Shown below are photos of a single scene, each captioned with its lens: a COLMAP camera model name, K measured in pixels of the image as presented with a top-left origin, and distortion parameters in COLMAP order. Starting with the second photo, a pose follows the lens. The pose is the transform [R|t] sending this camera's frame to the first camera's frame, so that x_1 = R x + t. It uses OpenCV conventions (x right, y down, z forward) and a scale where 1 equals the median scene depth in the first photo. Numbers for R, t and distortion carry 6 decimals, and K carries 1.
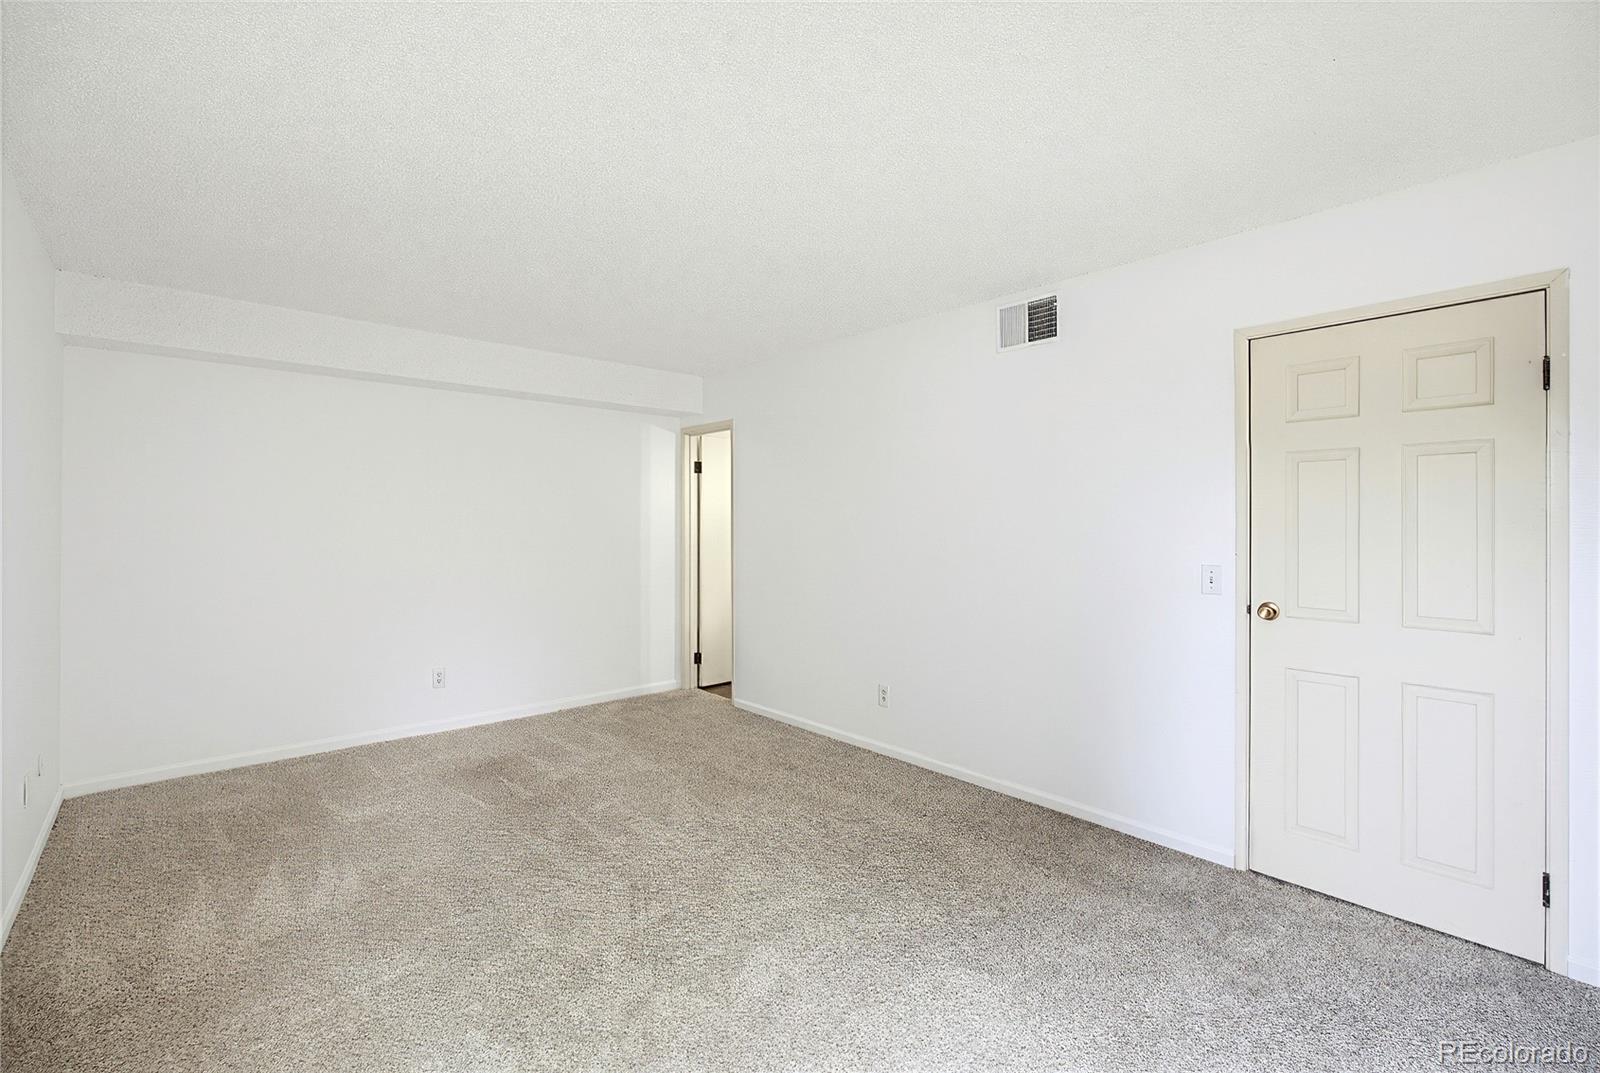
lens RADIAL K [[681.3, 0, 799.6], [0, 681.3, 529.5], [0, 0, 1]] dist [-0.018939, 0.005071]
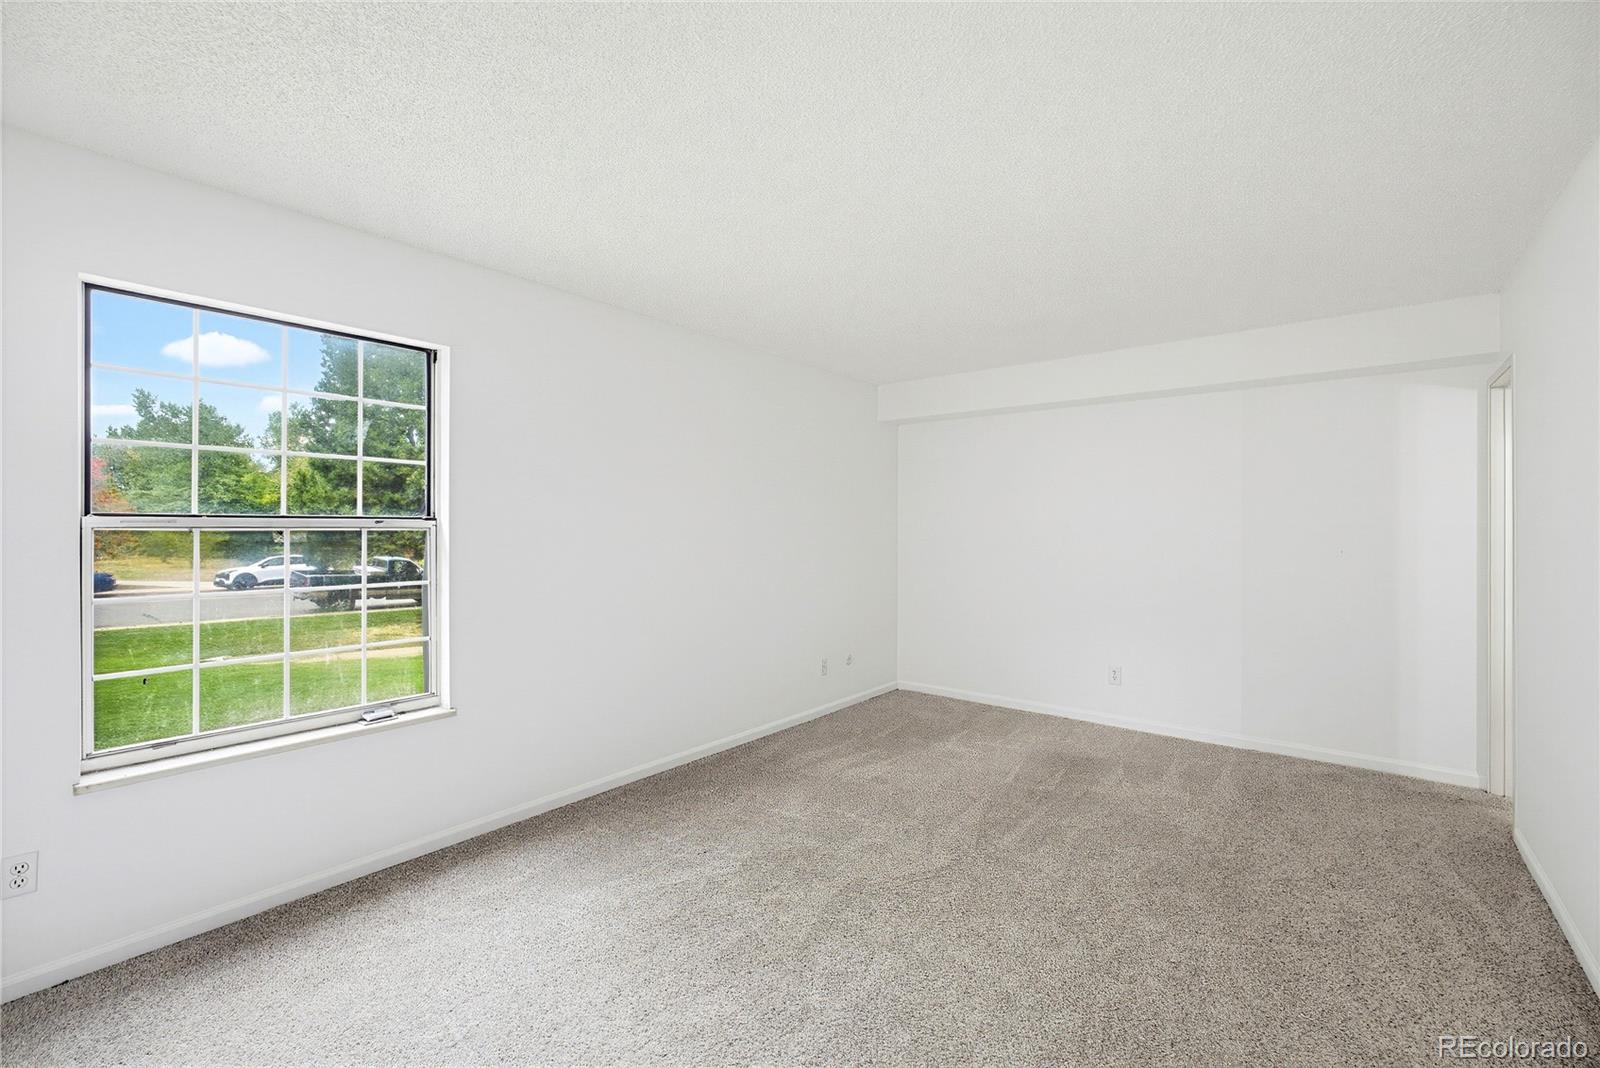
lens RADIAL K [[681.3, 0, 796.5], [0, 681.3, 531.7], [0, 0, 1]] dist [-0.018939, 0.005071]
pose [[0.152242, 0.002610, -0.988340, 0.534525], [-0.007593, 0.999970, 0.001472, -0.005215], [0.988314, 0.007280, 0.152258, 0.415405]]
